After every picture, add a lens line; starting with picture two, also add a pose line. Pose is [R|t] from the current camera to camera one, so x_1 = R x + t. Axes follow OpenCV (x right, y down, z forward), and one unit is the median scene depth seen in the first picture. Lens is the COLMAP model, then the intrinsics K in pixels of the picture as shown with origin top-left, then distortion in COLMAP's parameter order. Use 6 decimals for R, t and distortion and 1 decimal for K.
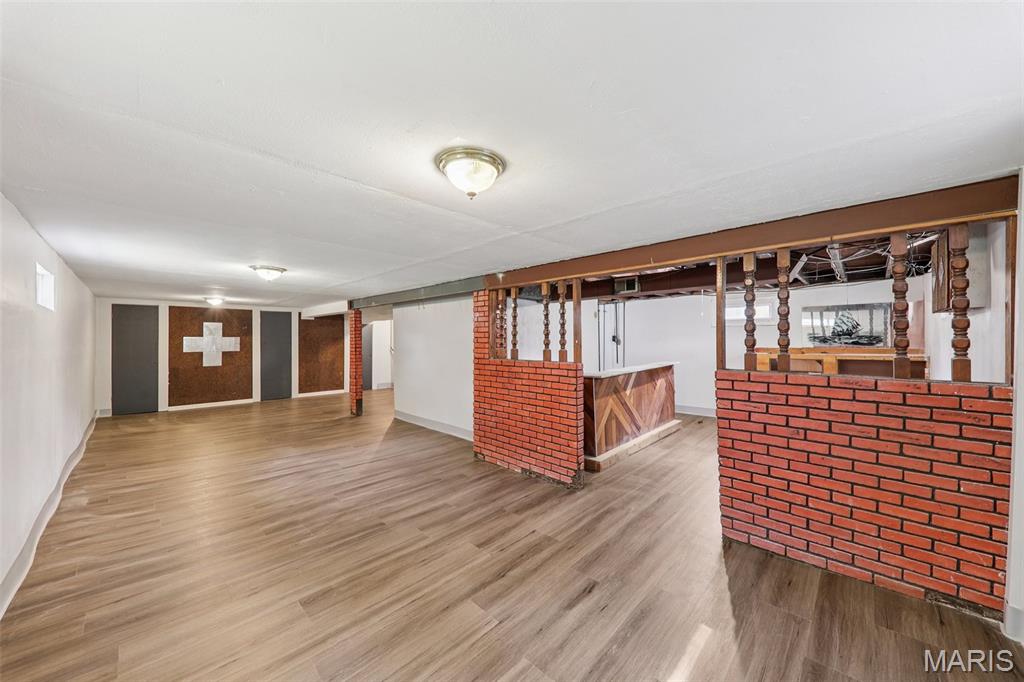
lens RADIAL K [[362.0, 0, 509.0], [0, 362.0, 340.3], [0, 0, 1]] dist [0.010730, -0.005073]
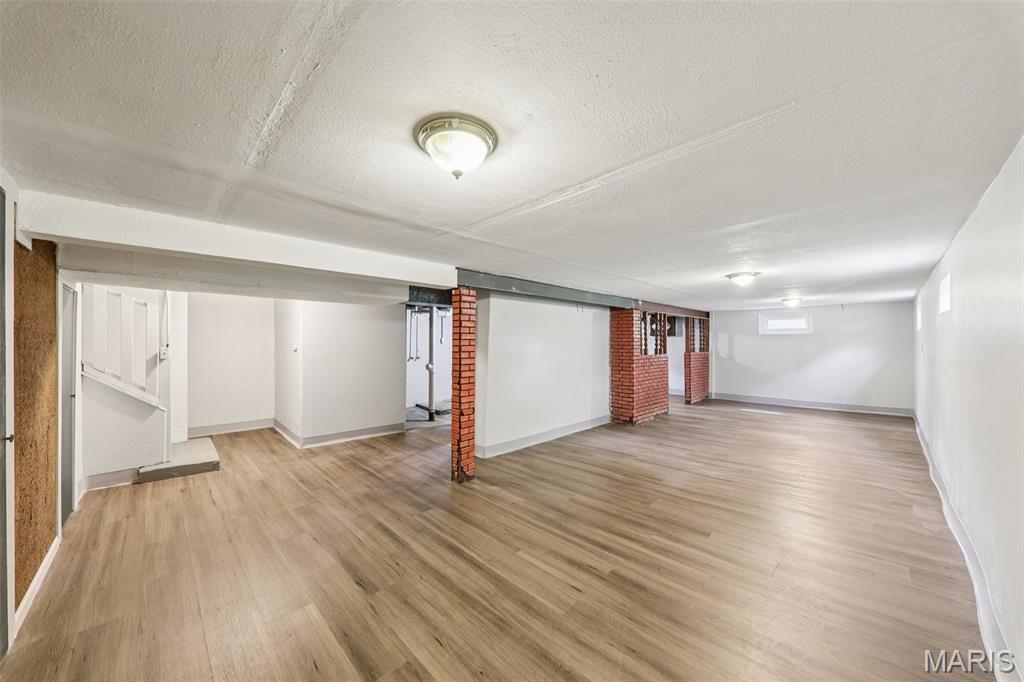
lens RADIAL K [[362.0, 0, 508.8], [0, 362.0, 343.4], [0, 0, 1]] dist [0.010730, -0.005073]
pose [[0.021371, 0.005664, 0.999756, -1.652090], [0.003785, 0.999976, -0.005746, 0.006476], [-0.999764, 0.003907, 0.021349, 1.575109]]
